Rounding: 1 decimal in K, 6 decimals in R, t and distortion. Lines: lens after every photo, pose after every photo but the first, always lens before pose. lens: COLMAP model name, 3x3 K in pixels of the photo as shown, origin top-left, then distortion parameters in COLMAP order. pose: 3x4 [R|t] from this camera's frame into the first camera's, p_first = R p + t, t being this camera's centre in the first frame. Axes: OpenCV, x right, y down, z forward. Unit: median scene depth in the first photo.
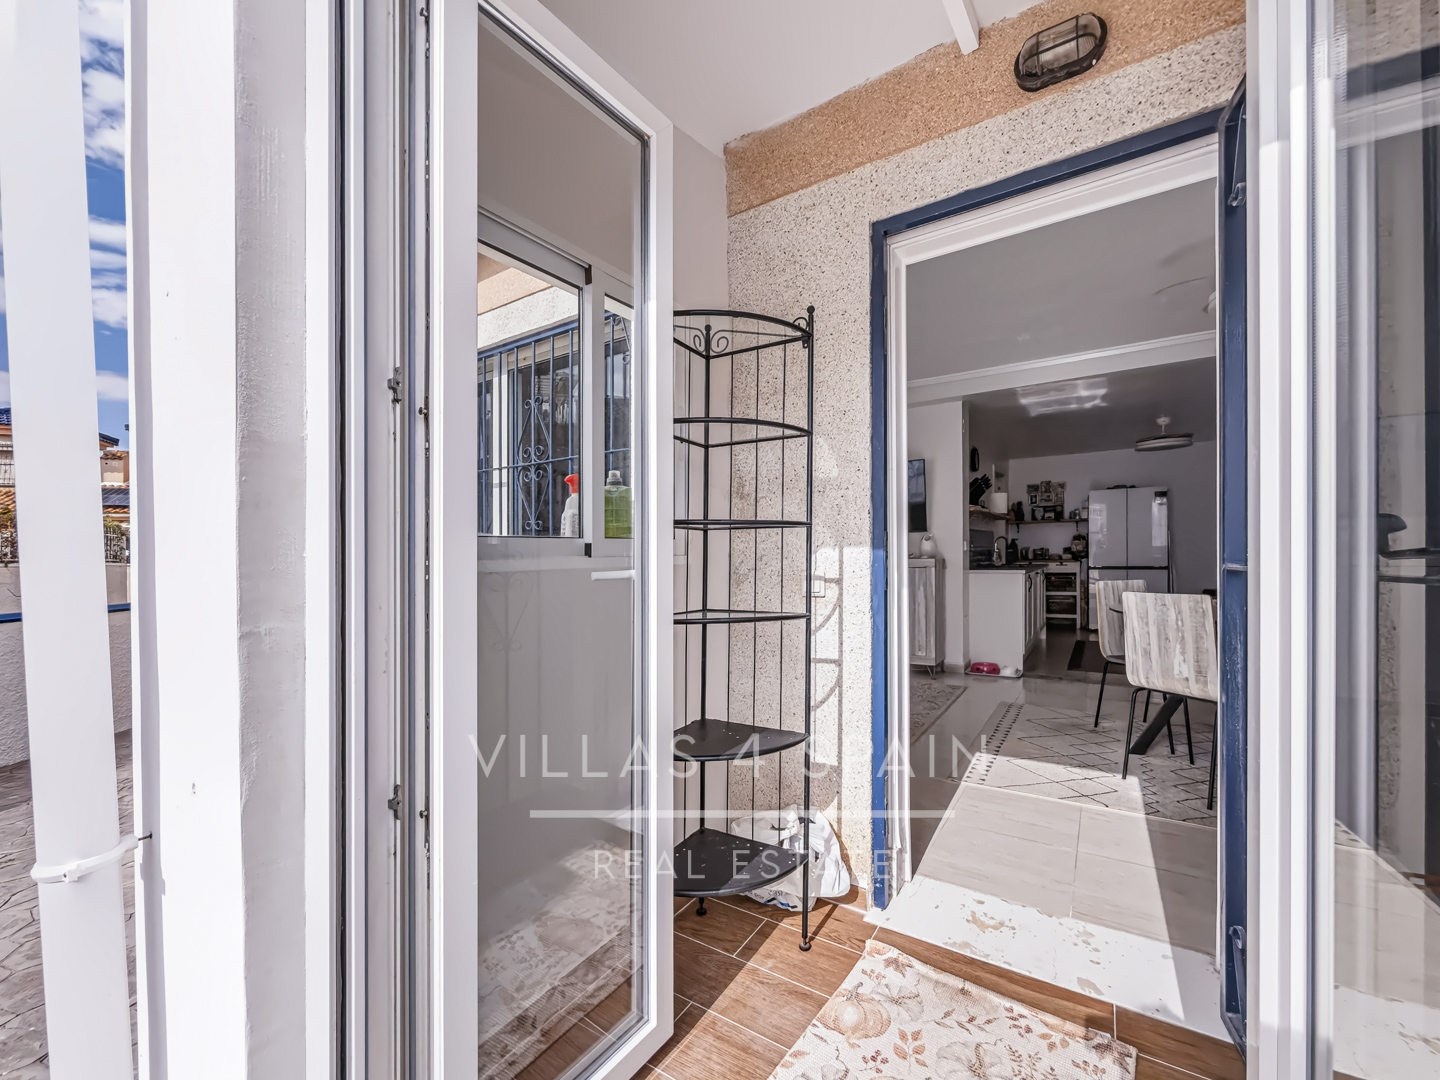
lens RADIAL K [[588.0, 0, 713.9], [0, 588.0, 552.7], [0, 0, 1]] dist [-0.001991, 0.000256]
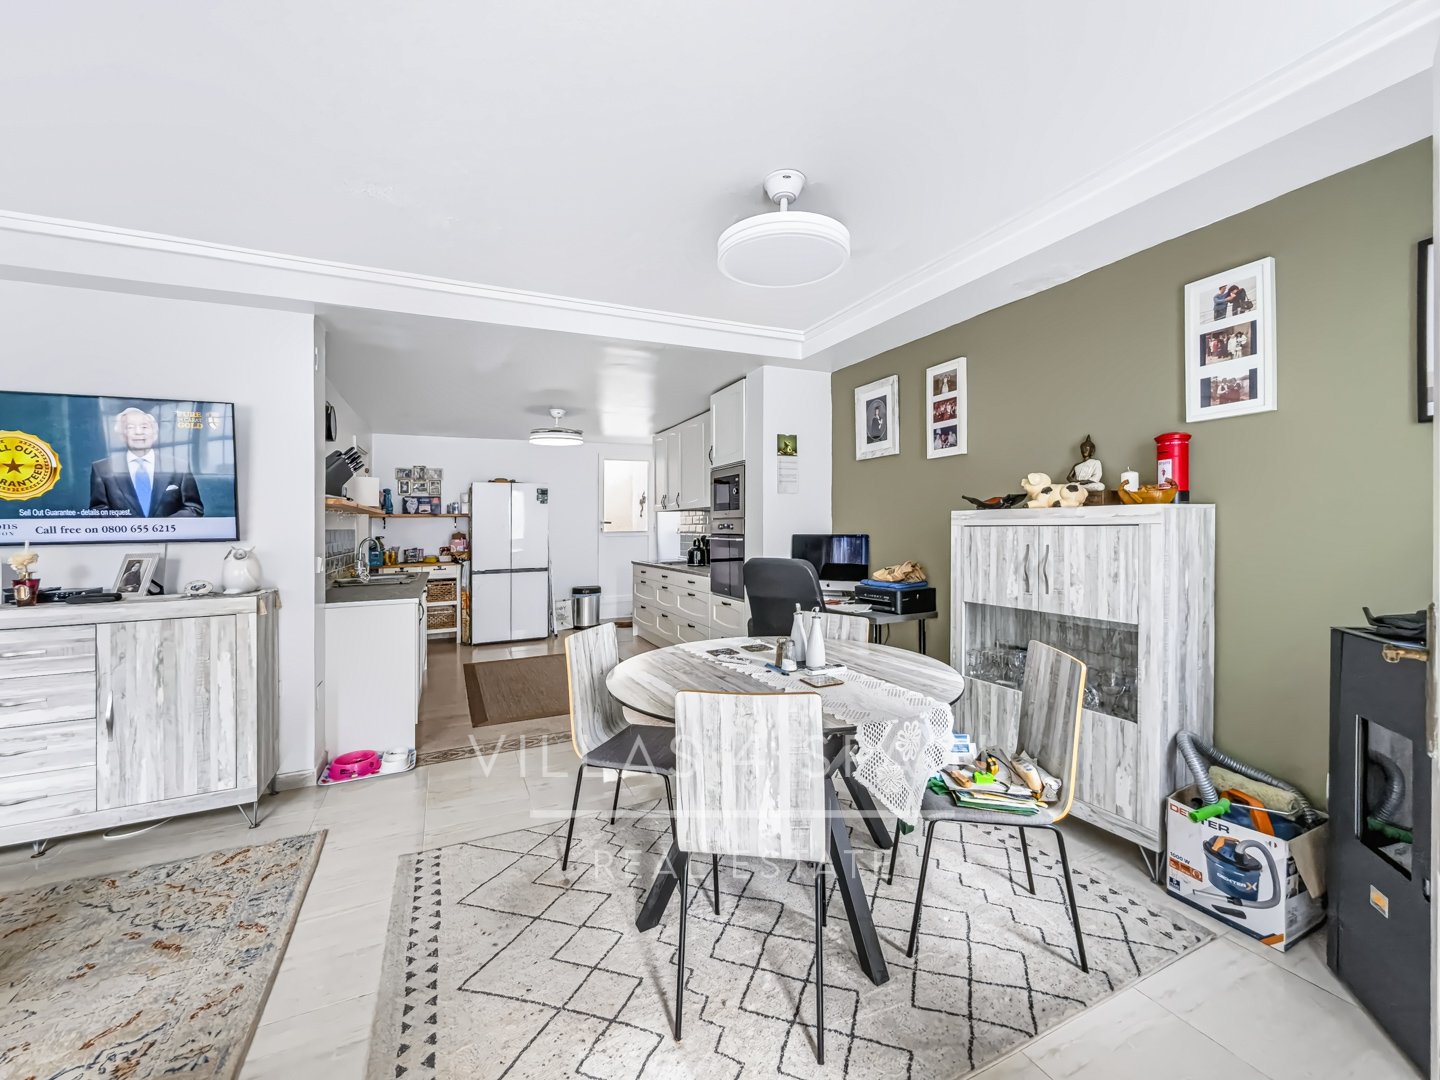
lens RADIAL K [[588.0, 0, 717.7], [0, 588.0, 525.9], [0, 0, 1]] dist [-0.001991, 0.000256]
pose [[0.519380, 0.003179, 0.854537, 0.095007], [0.011182, 0.999882, -0.010517, -0.028337], [-0.854470, 0.015018, 0.519284, 0.251849]]
